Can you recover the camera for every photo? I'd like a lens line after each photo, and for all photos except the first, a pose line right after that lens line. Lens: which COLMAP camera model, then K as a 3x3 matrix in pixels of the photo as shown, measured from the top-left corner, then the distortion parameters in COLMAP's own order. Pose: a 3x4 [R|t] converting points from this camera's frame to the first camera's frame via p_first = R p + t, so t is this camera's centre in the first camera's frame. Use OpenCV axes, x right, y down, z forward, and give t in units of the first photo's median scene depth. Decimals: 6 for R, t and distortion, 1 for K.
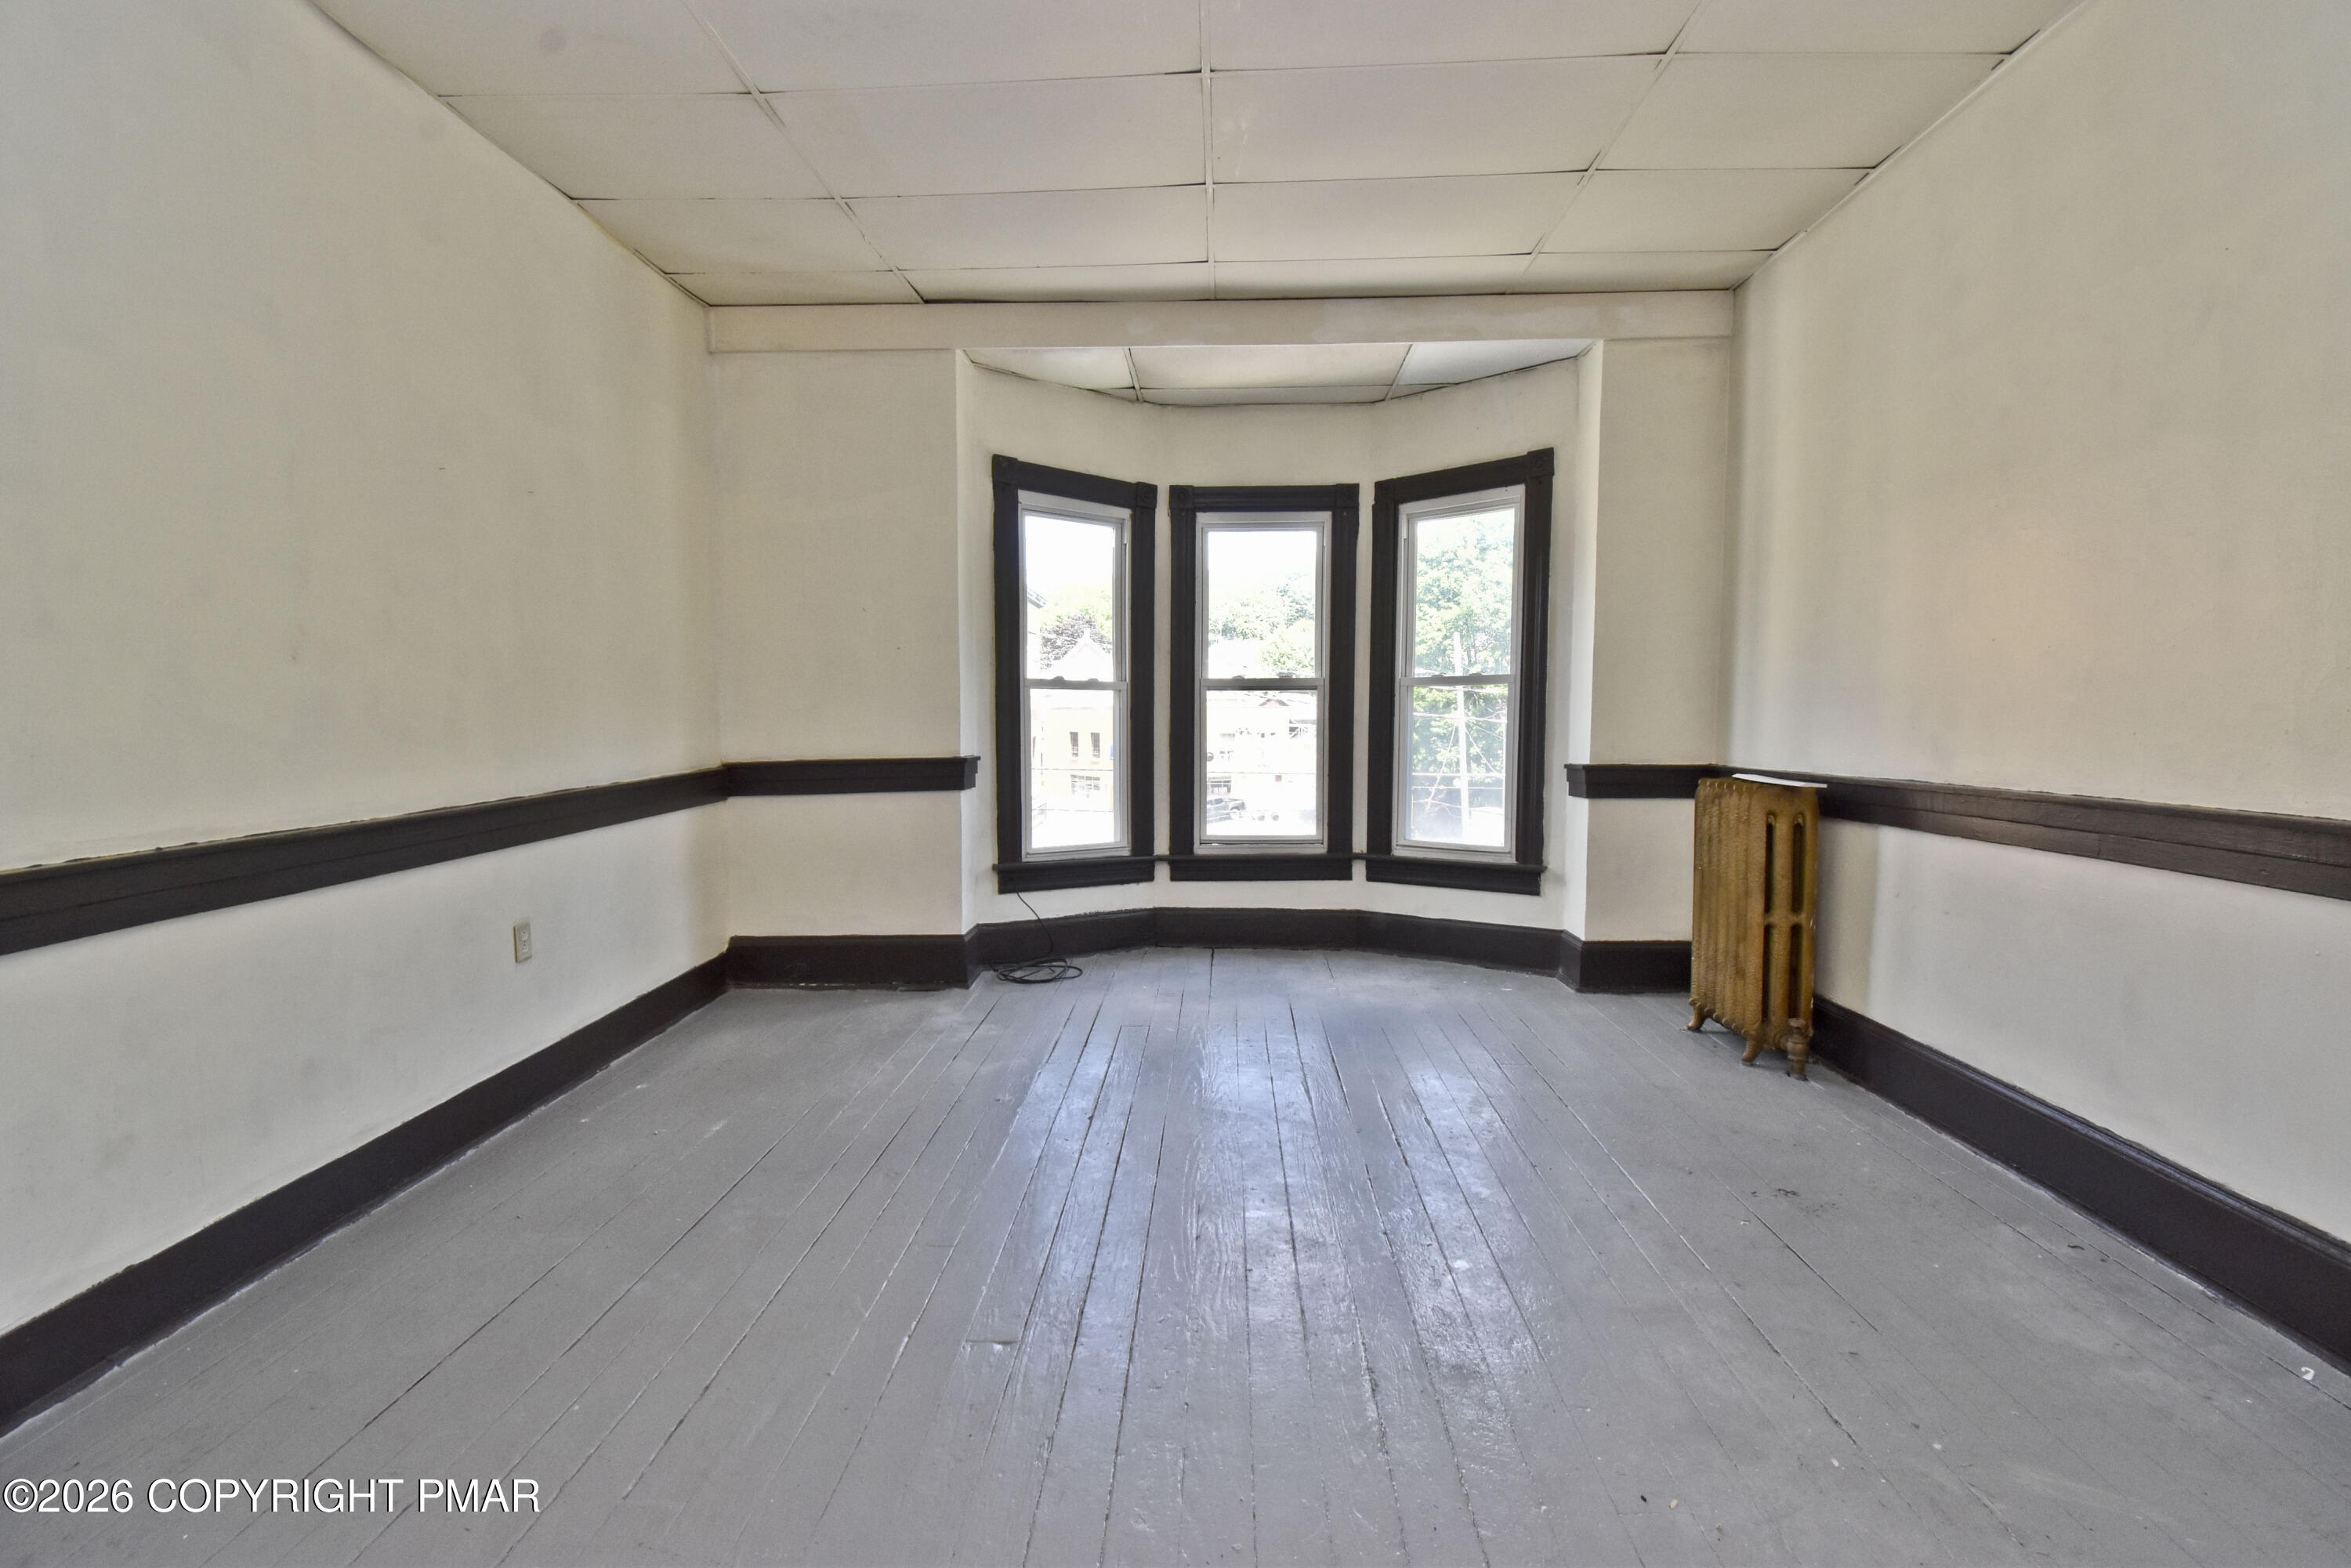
lens RADIAL K [[1057.3, 0, 1147.2], [0, 1057.3, 773.1], [0, 0, 1]] dist [0.021245, -0.027233]
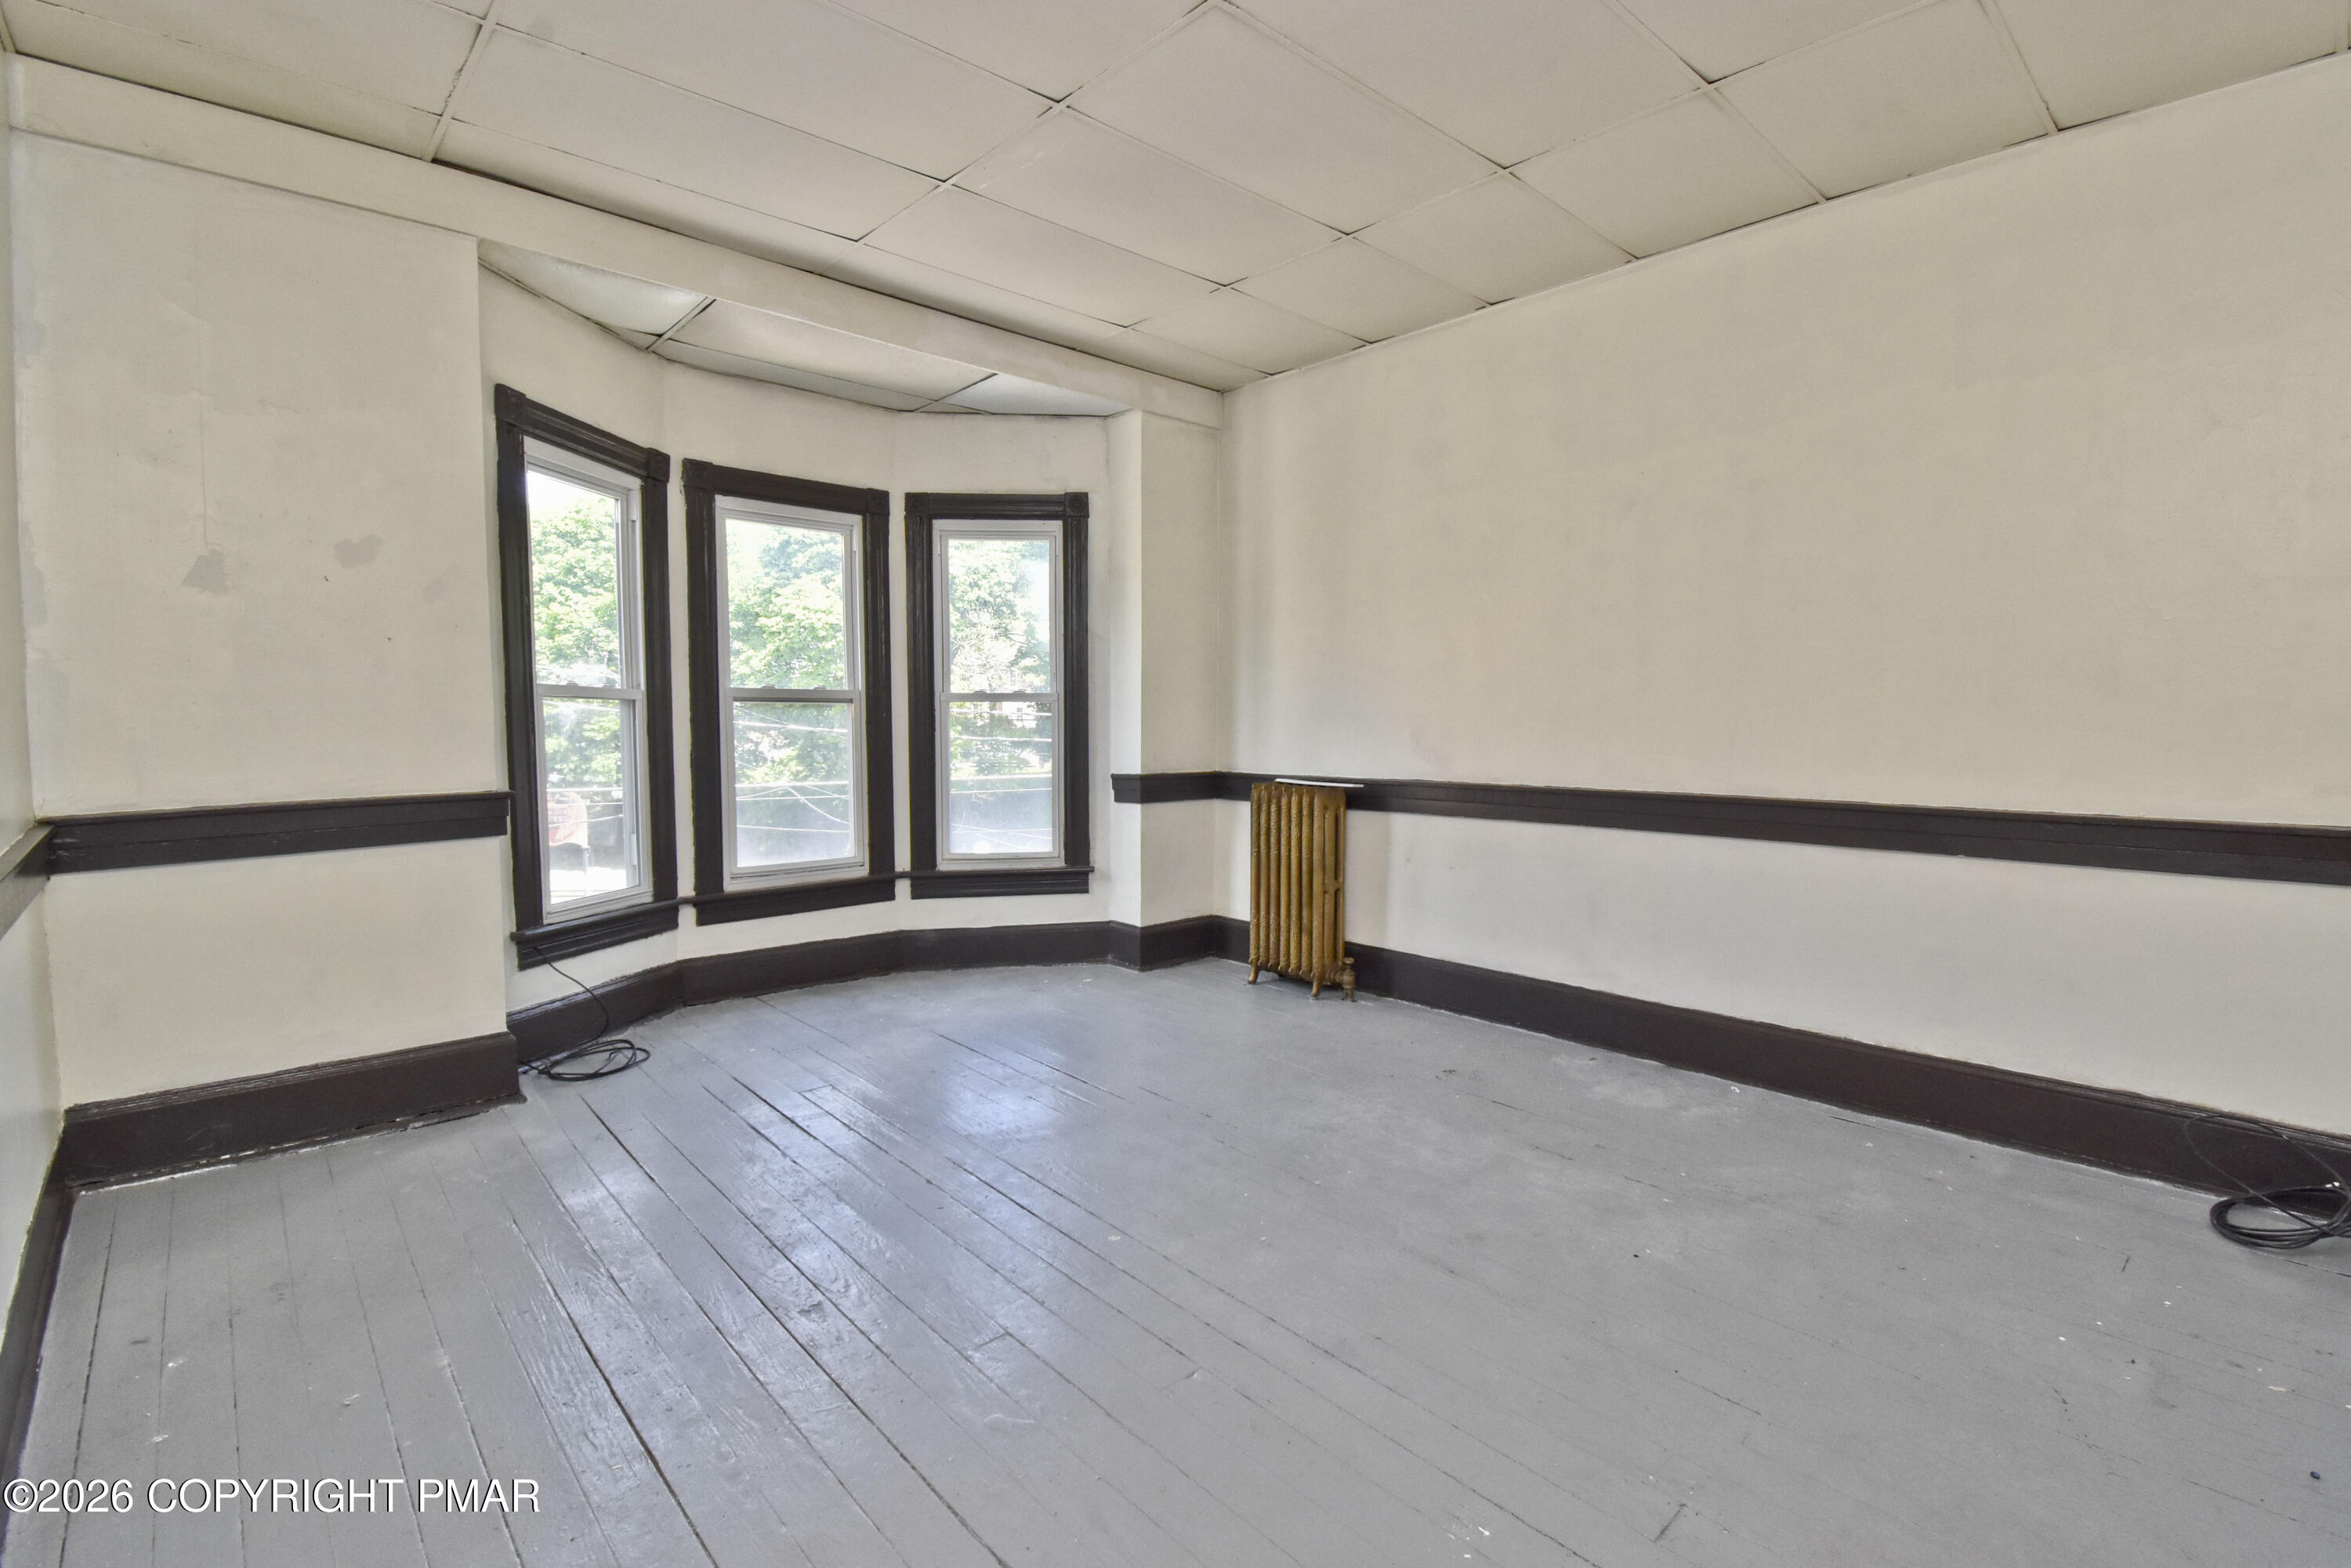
lens RADIAL K [[1088.9, 0, 1208.5], [0, 1088.9, 774.6], [0, 0, 1]] dist [0.029215, -0.031466]
pose [[0.695193, -0.031610, 0.718128, -0.361873], [0.032728, 0.999389, 0.012308, -0.018816], [-0.718078, 0.014946, 0.695802, 0.108955]]
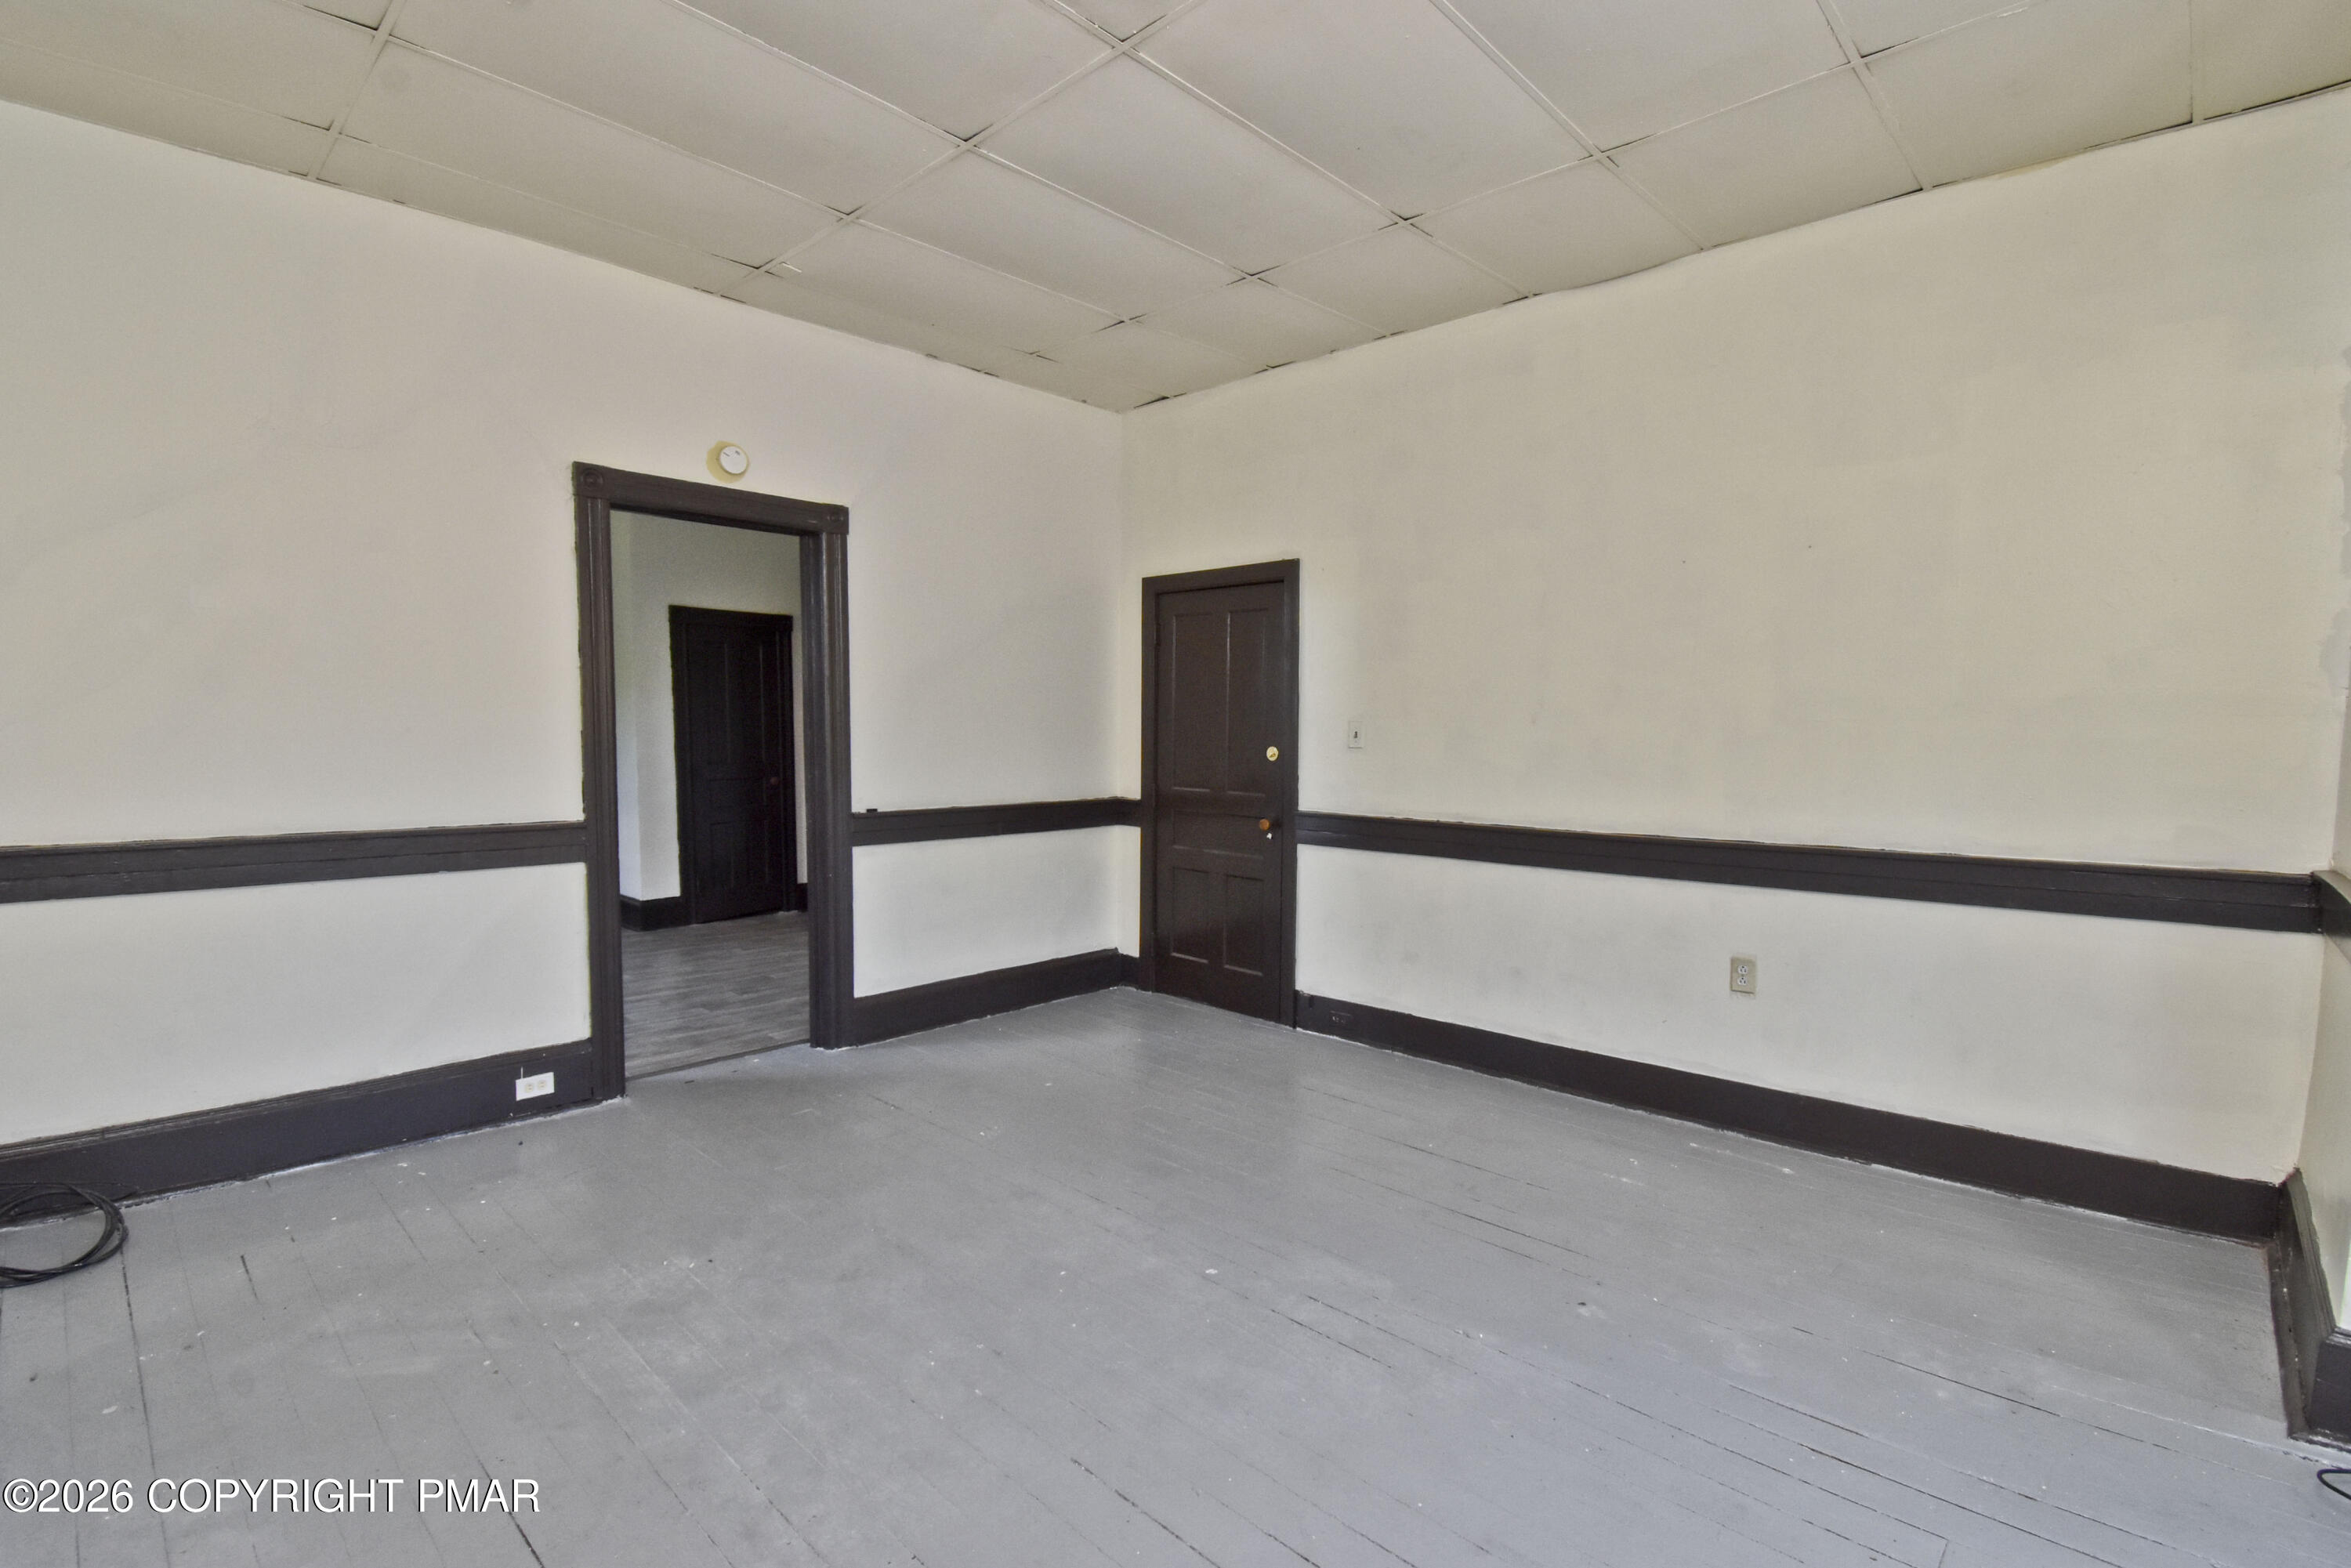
lens RADIAL K [[1057.3, 0, 1147.2], [0, 1057.3, 773.1], [0, 0, 1]] dist [0.021245, -0.027233]
pose [[-0.664060, 0.032315, -0.746981, 0.407340], [-0.048828, 0.995059, 0.086455, -0.072077], [0.746083, 0.093884, -0.659200, 0.832901]]
